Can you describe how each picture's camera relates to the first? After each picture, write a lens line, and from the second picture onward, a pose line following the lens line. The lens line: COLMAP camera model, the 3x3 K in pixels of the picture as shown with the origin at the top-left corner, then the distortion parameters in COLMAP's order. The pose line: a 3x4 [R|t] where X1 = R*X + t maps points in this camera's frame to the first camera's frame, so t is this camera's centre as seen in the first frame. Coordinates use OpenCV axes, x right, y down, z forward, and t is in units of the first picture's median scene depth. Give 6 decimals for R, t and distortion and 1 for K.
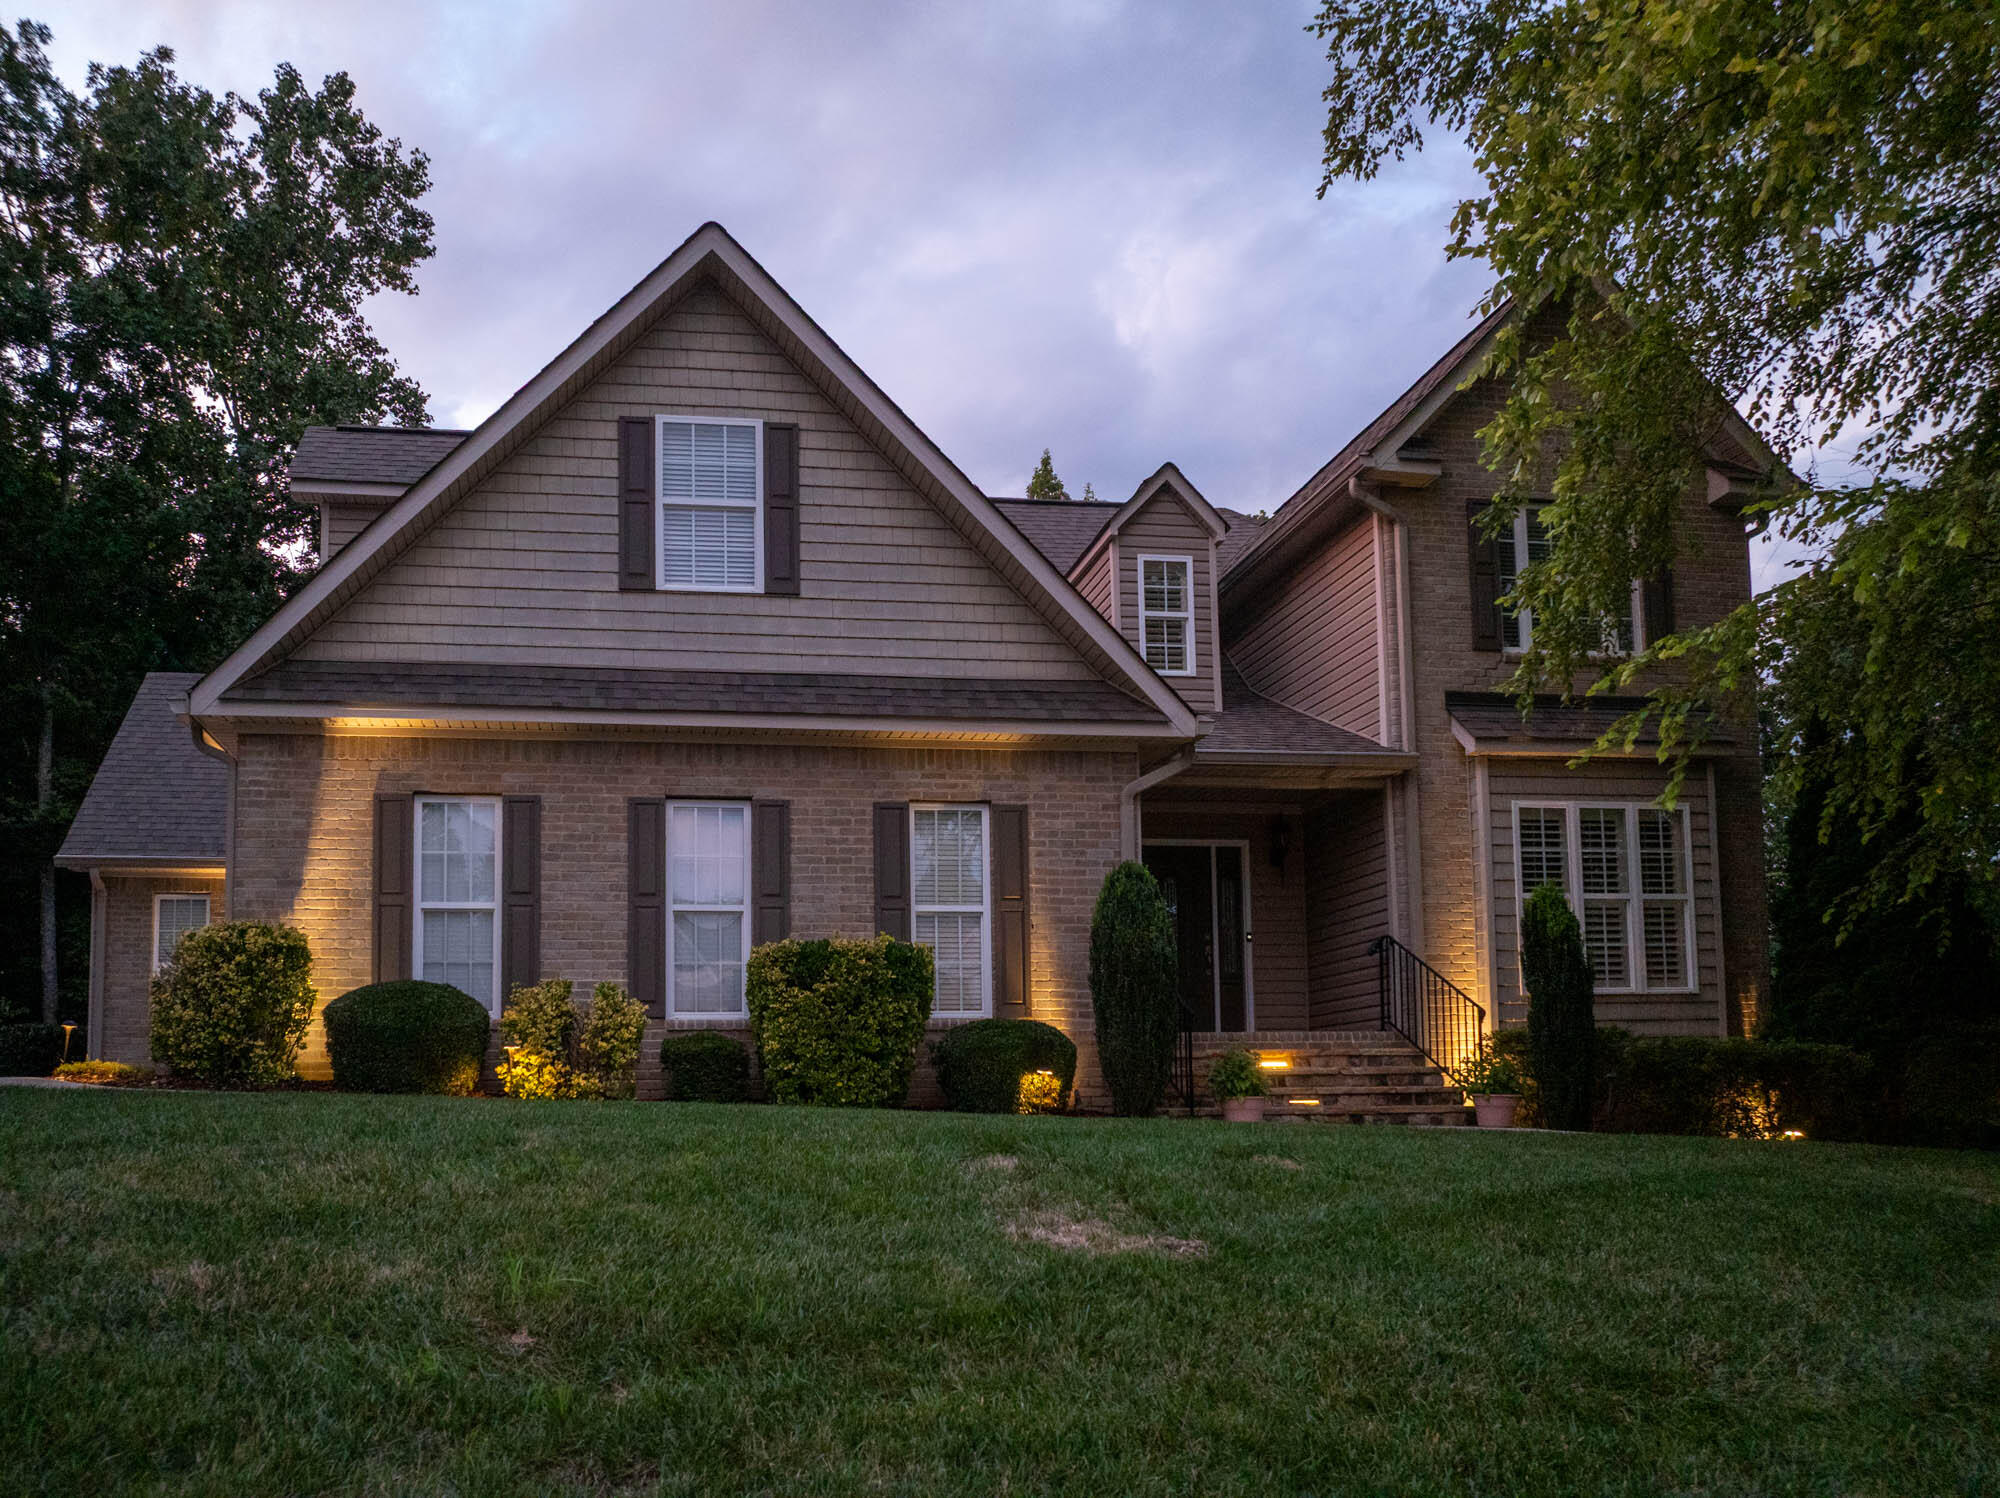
lens RADIAL K [[1431.1, 0, 761.3], [0, 1431.1, 1016.4], [0, 0, 1]] dist [-0.032926, 0.004258]
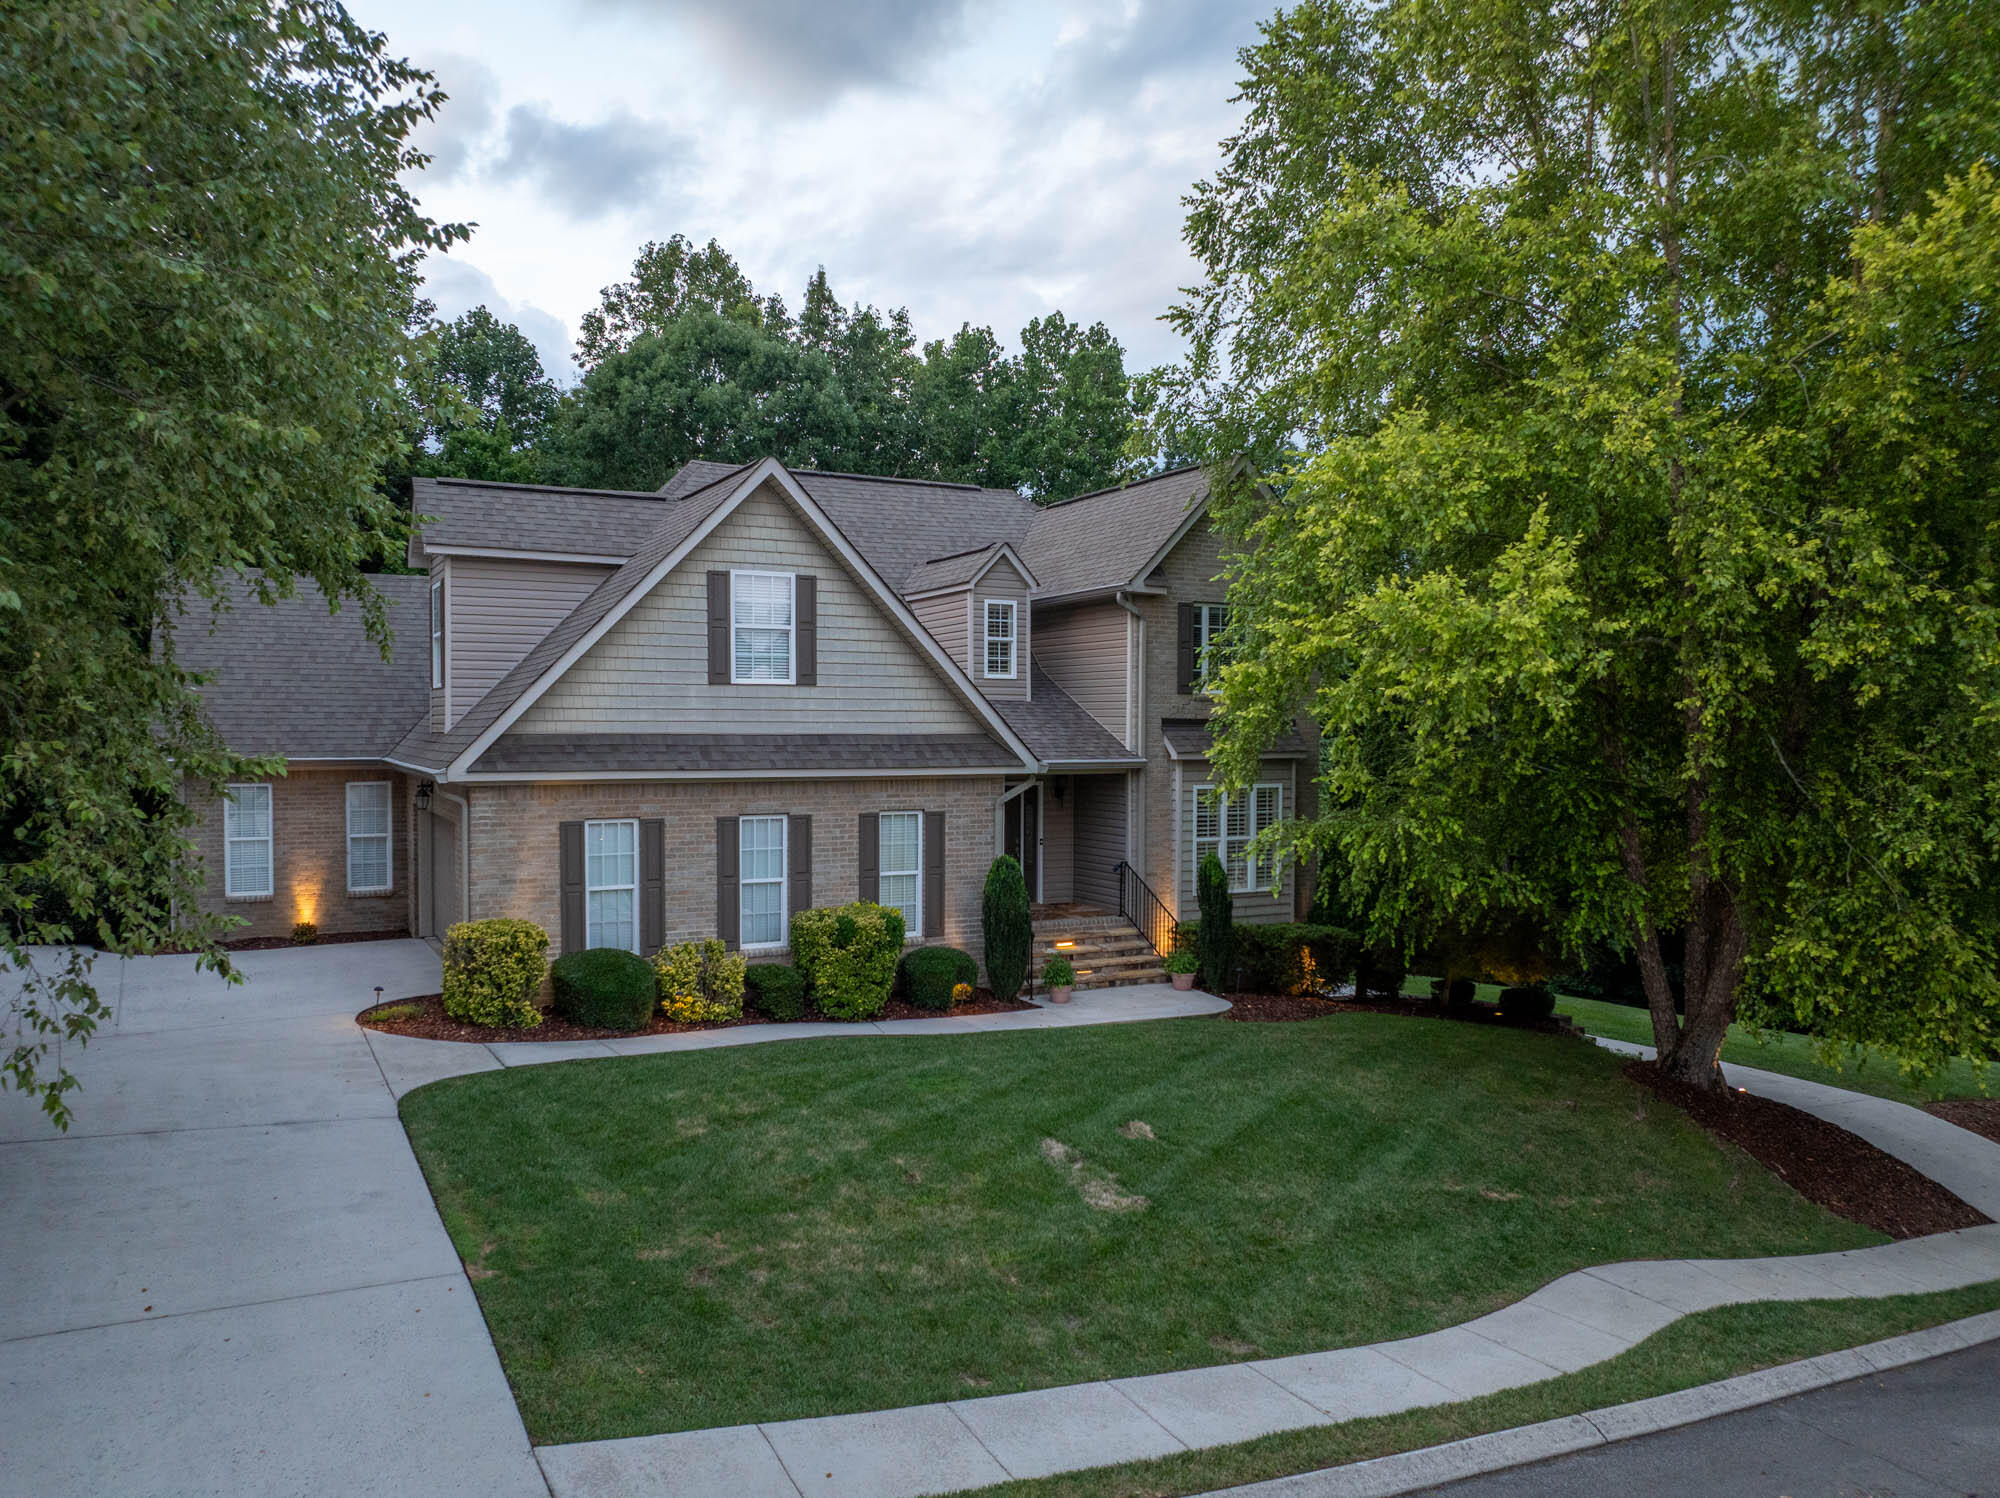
lens RADIAL K [[1431.1, 0, 987.2], [0, 1431.1, 783.2], [0, 0, 1]] dist [-0.032926, 0.004258]
pose [[0.928375, -0.007021, 0.371578, -0.399102], [-0.029427, 0.995294, 0.092327, -0.340274], [-0.370477, -0.096648, 0.923800, -0.589586]]
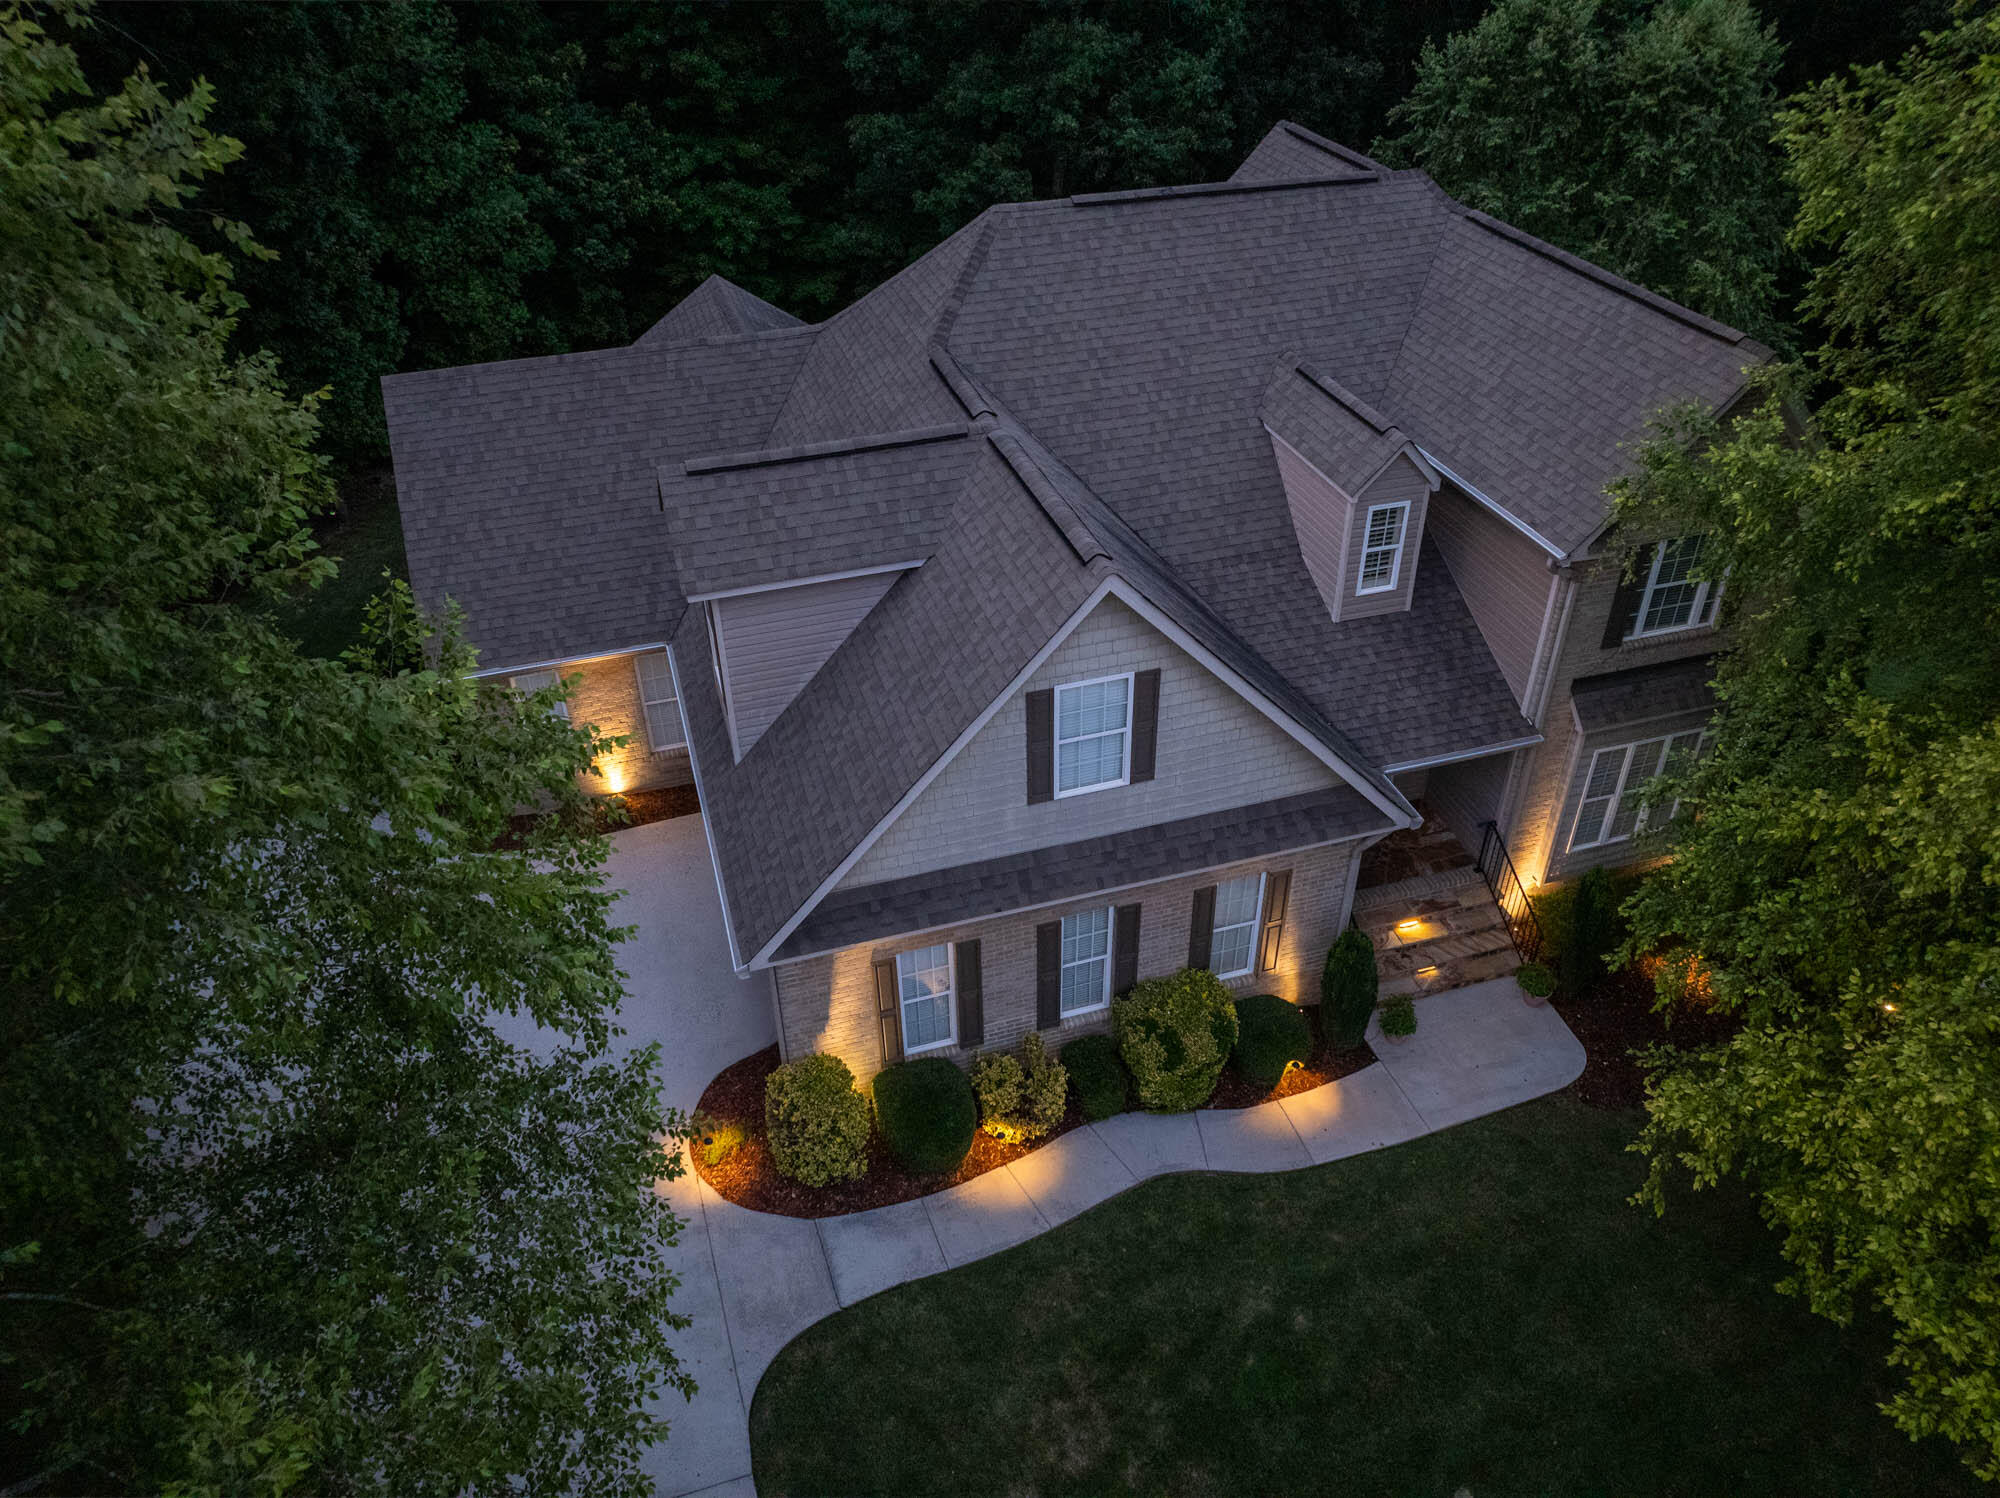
lens RADIAL K [[1431.1, 0, 1009.2], [0, 1431.1, 737.5], [0, 0, 1]] dist [-0.032926, 0.004258]
pose [[0.980305, -0.118558, 0.157942, -0.318707], [-0.006220, 0.780821, 0.624724, -1.175714], [-0.197391, -0.613403, 0.764705, 0.011042]]
